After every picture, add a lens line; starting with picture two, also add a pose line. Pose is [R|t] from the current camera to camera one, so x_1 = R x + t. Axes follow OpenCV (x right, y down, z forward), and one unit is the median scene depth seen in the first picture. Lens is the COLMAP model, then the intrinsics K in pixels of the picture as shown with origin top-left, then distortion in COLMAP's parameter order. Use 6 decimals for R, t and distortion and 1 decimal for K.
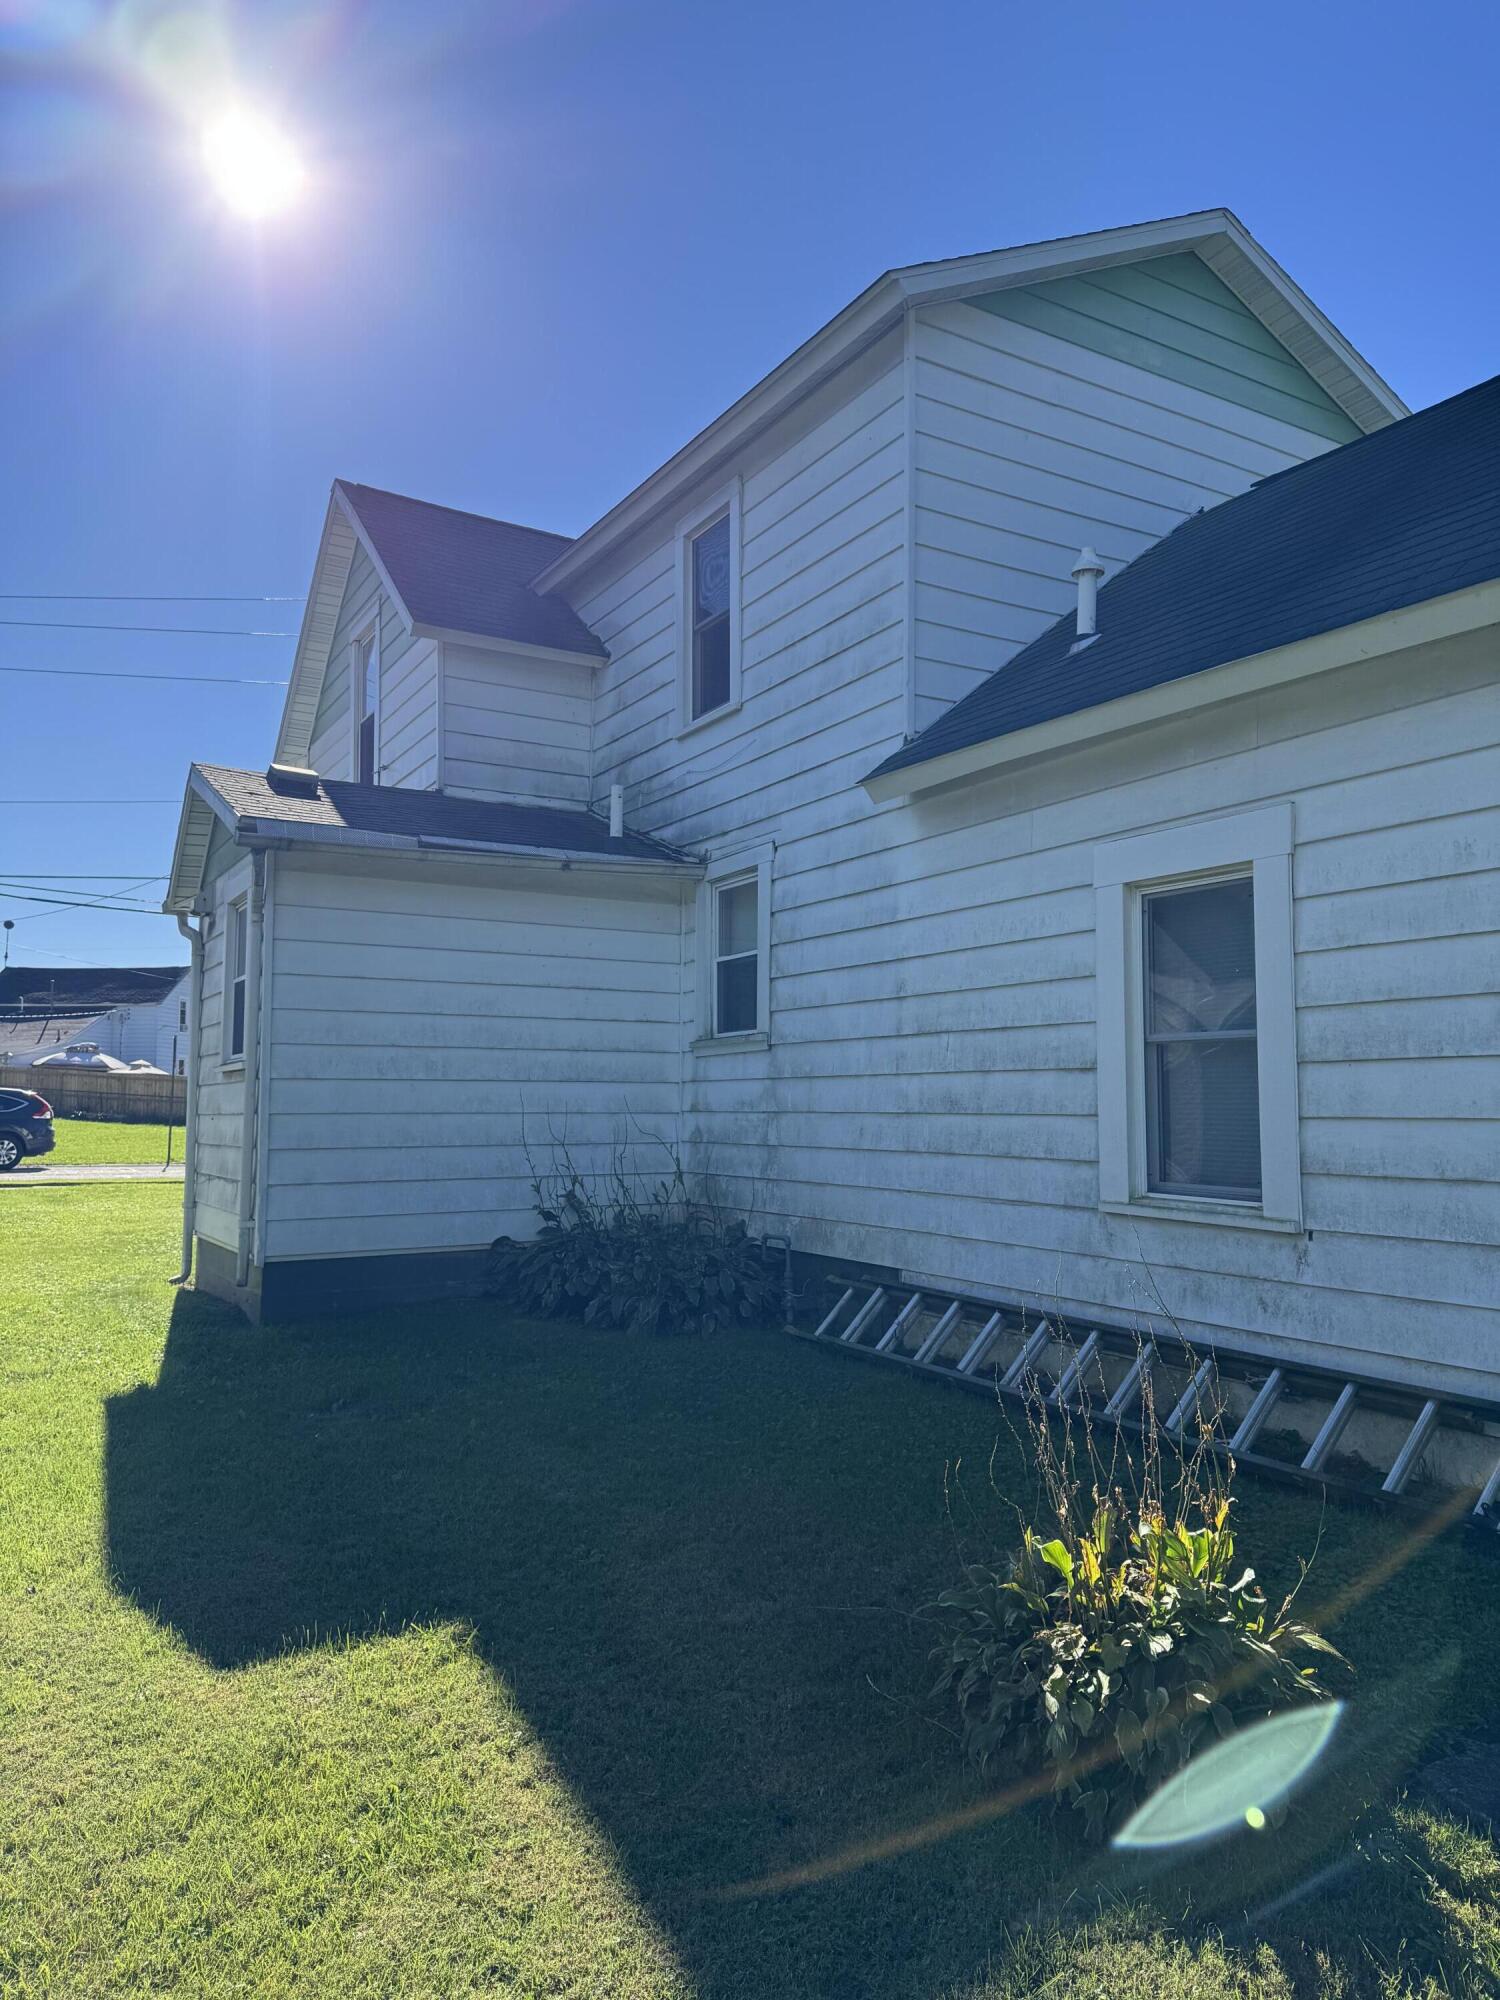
lens RADIAL K [[1408.9, 0, 750.0], [0, 1408.9, 1000.0], [0, 0, 1]] dist [0.011337, -0.024142]
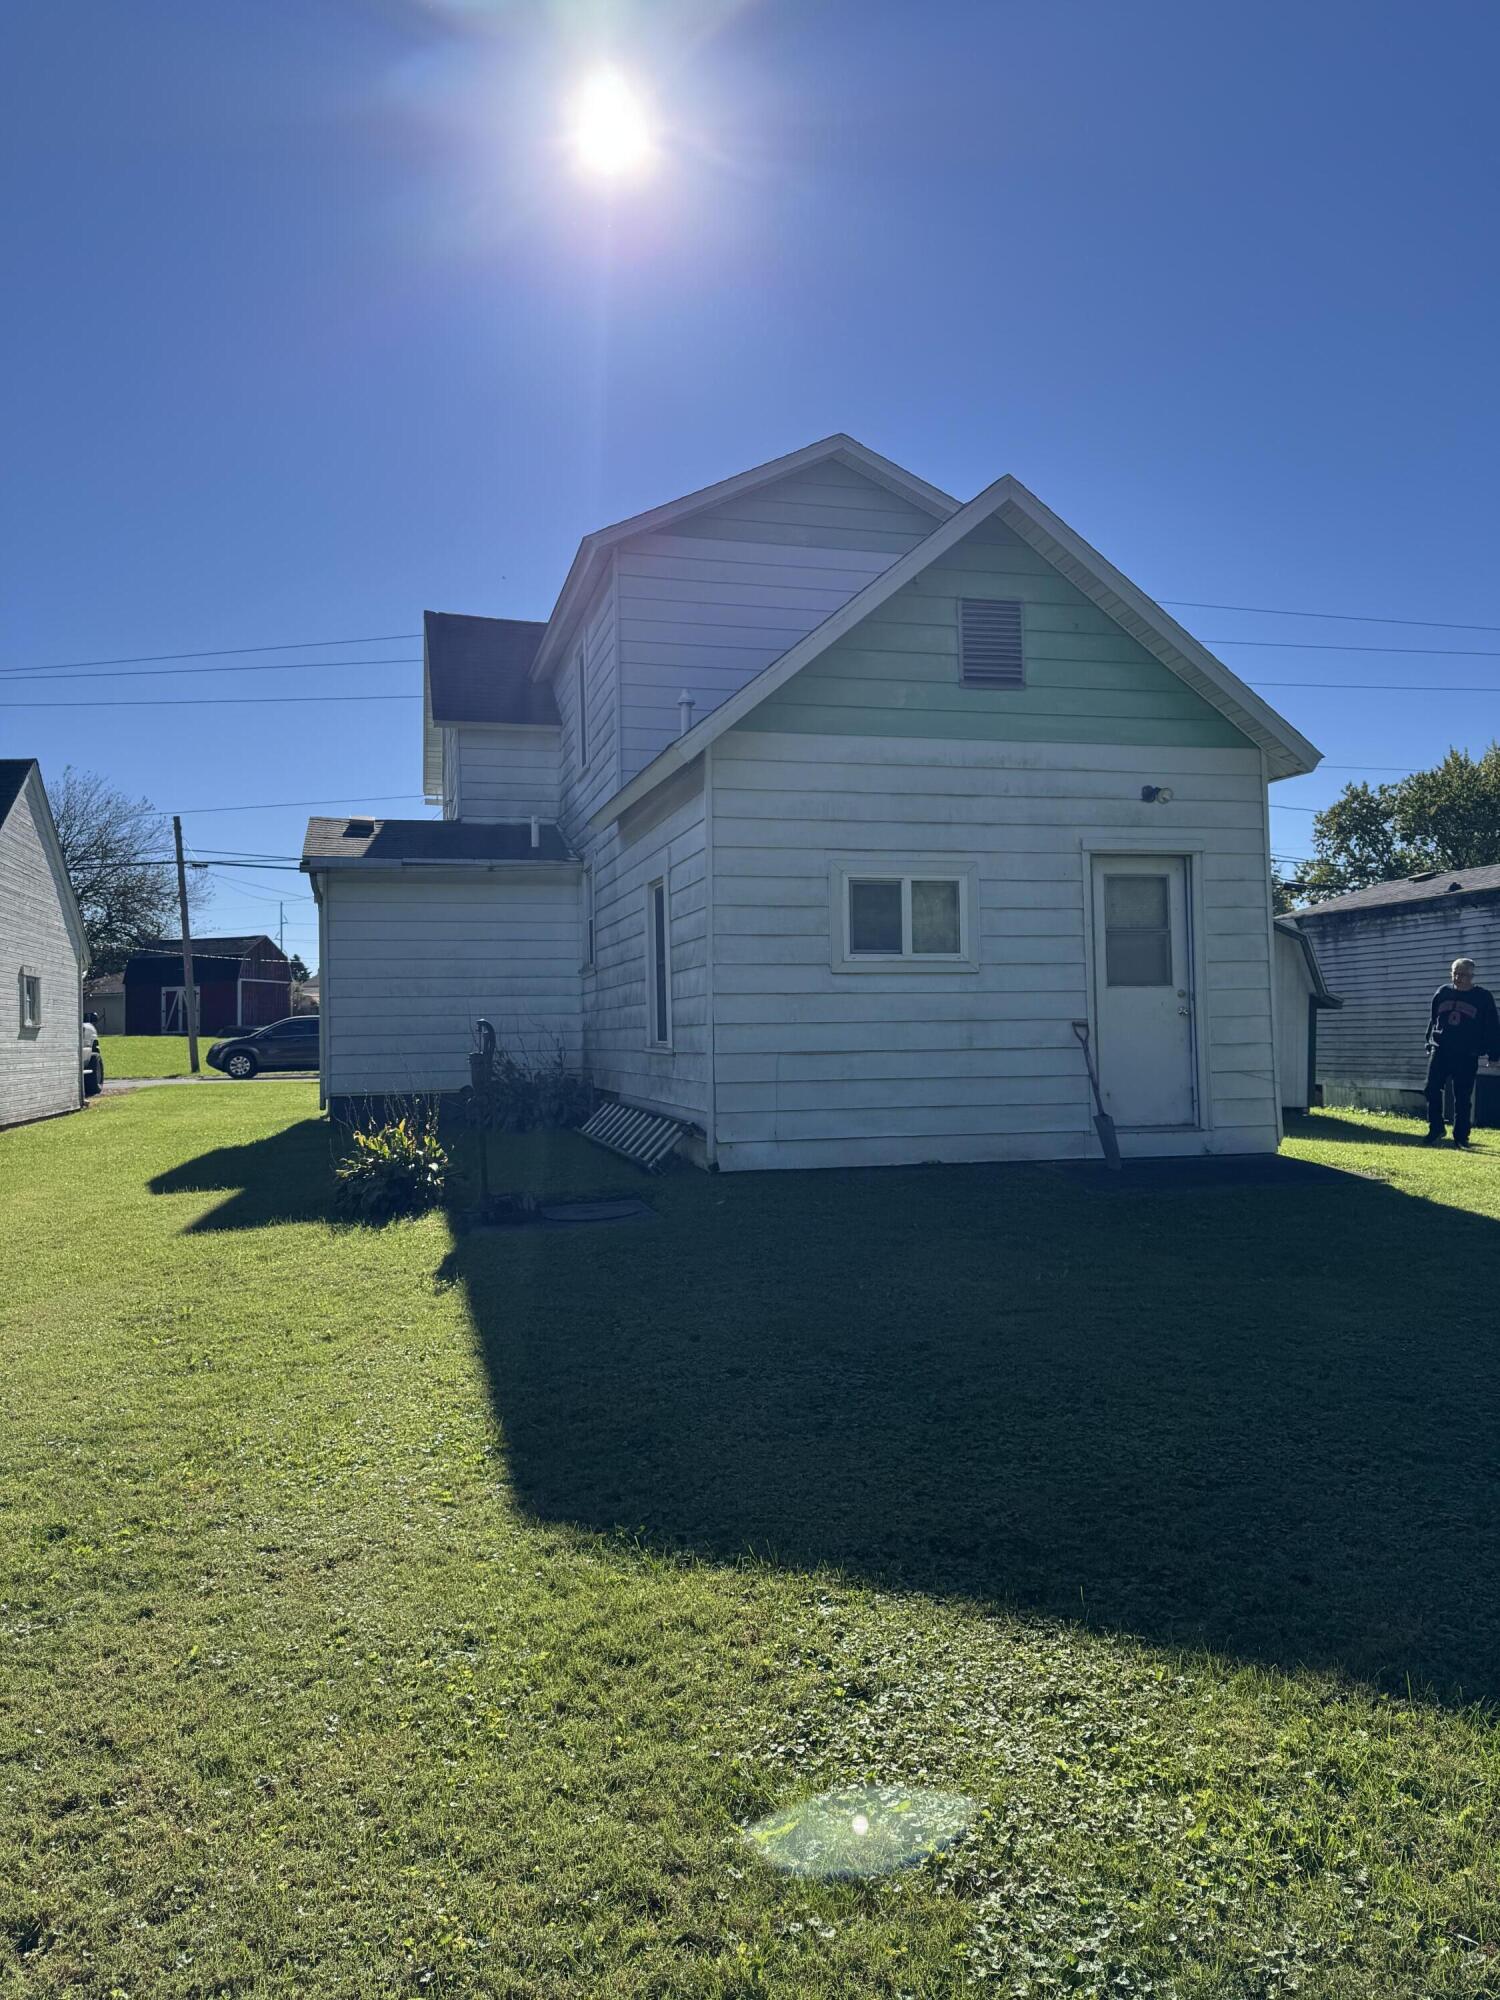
lens RADIAL K [[1408.9, 0, 750.0], [0, 1408.9, 1000.0], [0, 0, 1]] dist [0.011337, -0.024142]
pose [[0.961794, -0.024172, -0.272704, 0.634334], [0.038498, 0.998138, 0.047307, -0.005974], [0.271053, -0.055998, 0.960934, -0.564222]]
